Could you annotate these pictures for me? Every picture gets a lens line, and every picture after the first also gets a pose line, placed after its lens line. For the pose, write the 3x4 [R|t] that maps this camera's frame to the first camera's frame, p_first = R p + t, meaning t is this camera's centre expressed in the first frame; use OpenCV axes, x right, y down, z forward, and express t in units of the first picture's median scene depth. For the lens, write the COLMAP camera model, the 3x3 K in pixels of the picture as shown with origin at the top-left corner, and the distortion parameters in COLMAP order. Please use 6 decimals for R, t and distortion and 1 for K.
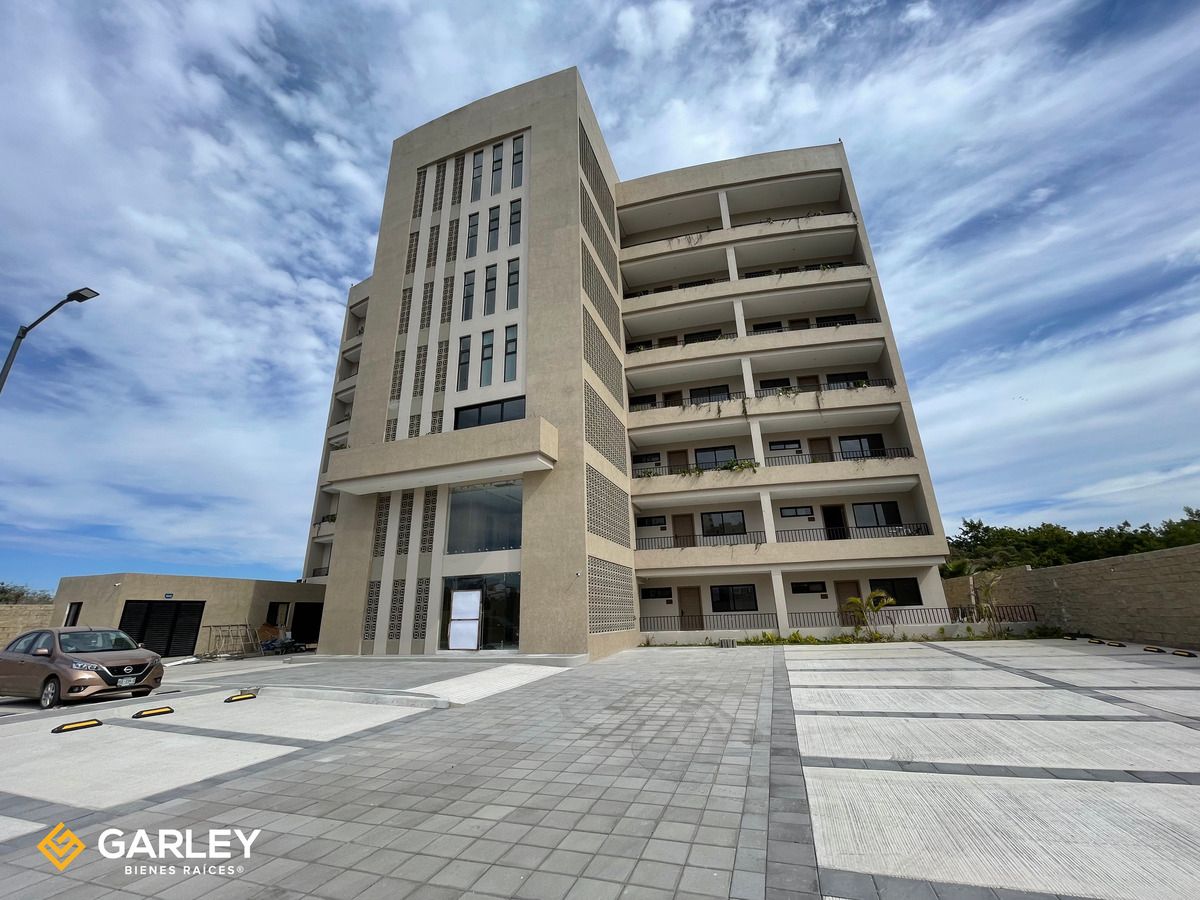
lens RADIAL K [[475.9, 0, 600.0], [0, 475.9, 450.0], [0, 0, 1]] dist [0.001925, 0.000011]
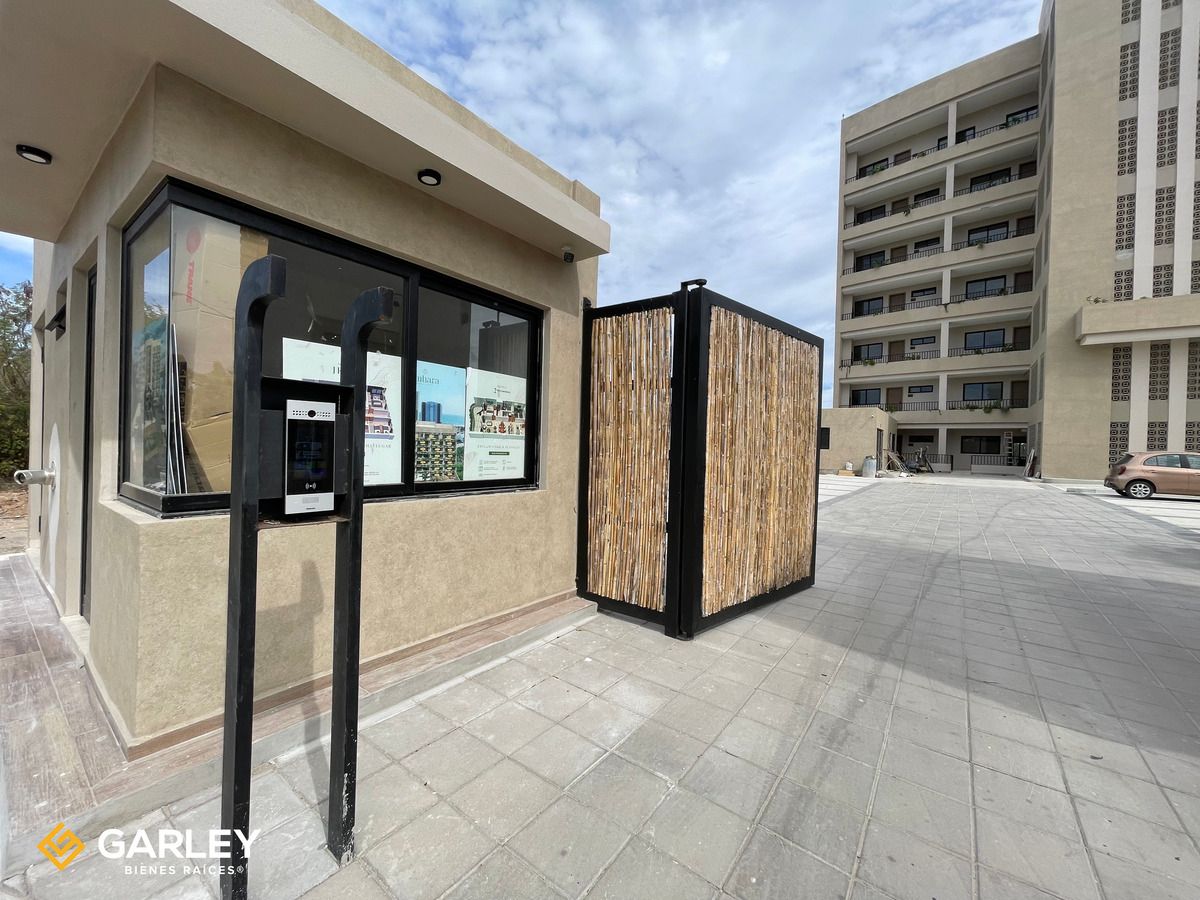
lens RADIAL K [[481.7, 0, 601.7], [0, 481.7, 446.7], [0, 0, 1]] dist [-0.002428, 0.000007]
pose [[0.950533, 0.060197, -0.304734, -1.212091], [0.042142, 0.946980, 0.318517, -0.085268], [0.307750, -0.315603, 0.897599, -0.415097]]
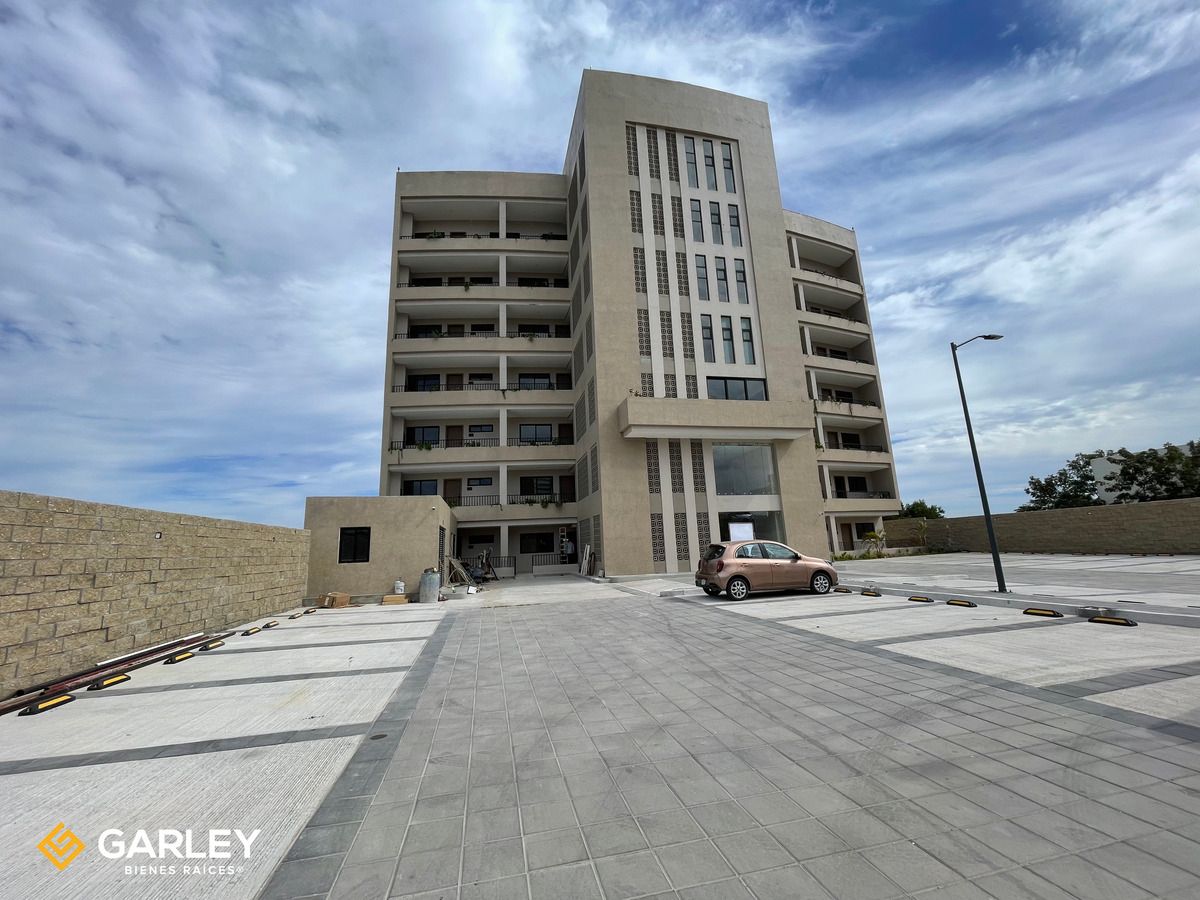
lens RADIAL K [[475.9, 0, 600.0], [0, 475.9, 450.0], [0, 0, 1]] dist [0.001925, 0.000011]
pose [[0.849291, 0.102295, 0.517919, -1.128924], [-0.154942, 0.986142, 0.059301, 0.066227], [-0.504676, -0.130611, 0.853372, 0.080382]]
